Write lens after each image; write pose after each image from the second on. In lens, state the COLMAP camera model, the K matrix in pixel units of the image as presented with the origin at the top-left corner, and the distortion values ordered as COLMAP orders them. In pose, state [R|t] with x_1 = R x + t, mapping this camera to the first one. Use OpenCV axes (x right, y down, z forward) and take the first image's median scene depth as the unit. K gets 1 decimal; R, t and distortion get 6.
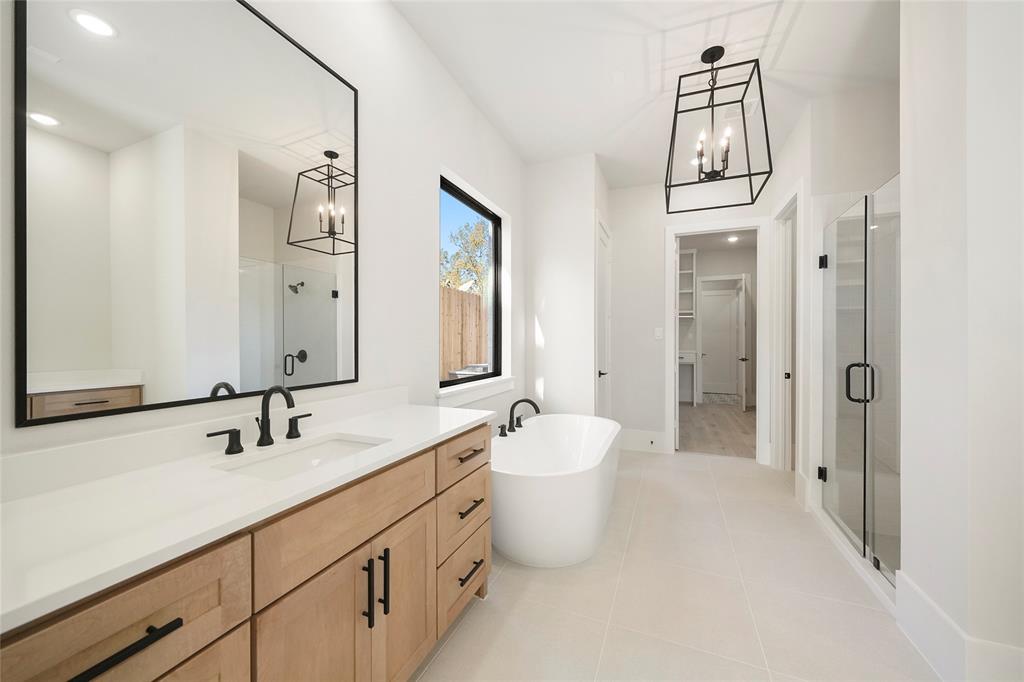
lens RADIAL K [[384.8, 0, 512.0], [0, 384.8, 341.0], [0, 0, 1]] dist [-0.000154, 0.000073]
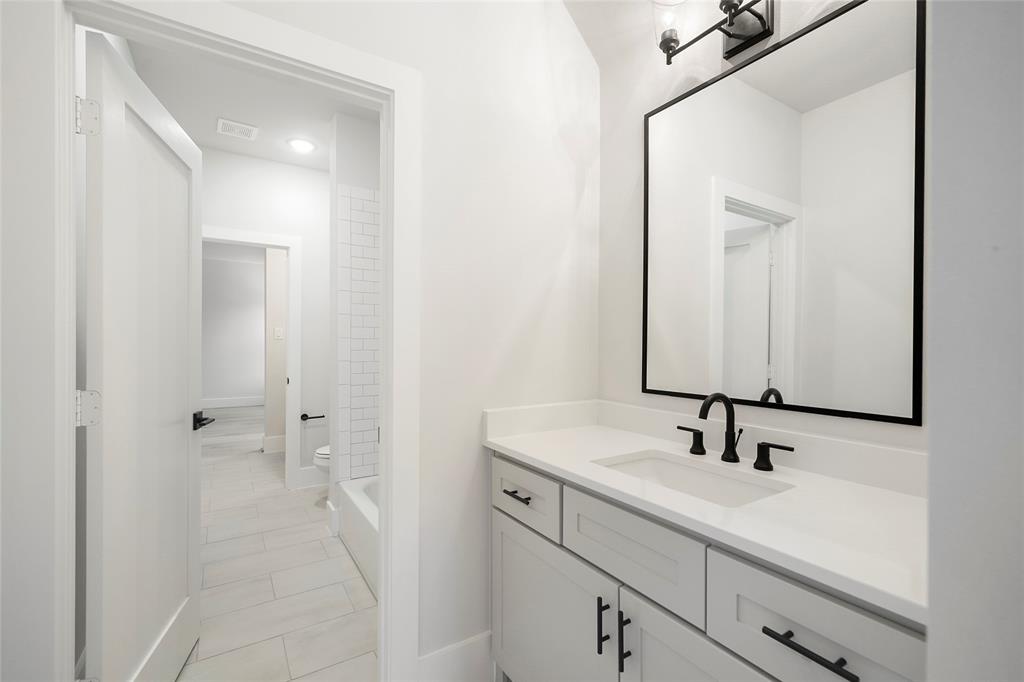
lens RADIAL K [[435.8, 0, 512.0], [0, 435.8, 341.0], [0, 0, 1]] dist [0.009505, 0.000085]
pose [[-0.561698, -0.002325, -0.827339, 0.468679], [-0.001149, 0.999997, -0.002030, -0.000736], [0.827341, -0.000190, -0.561700, 1.155490]]
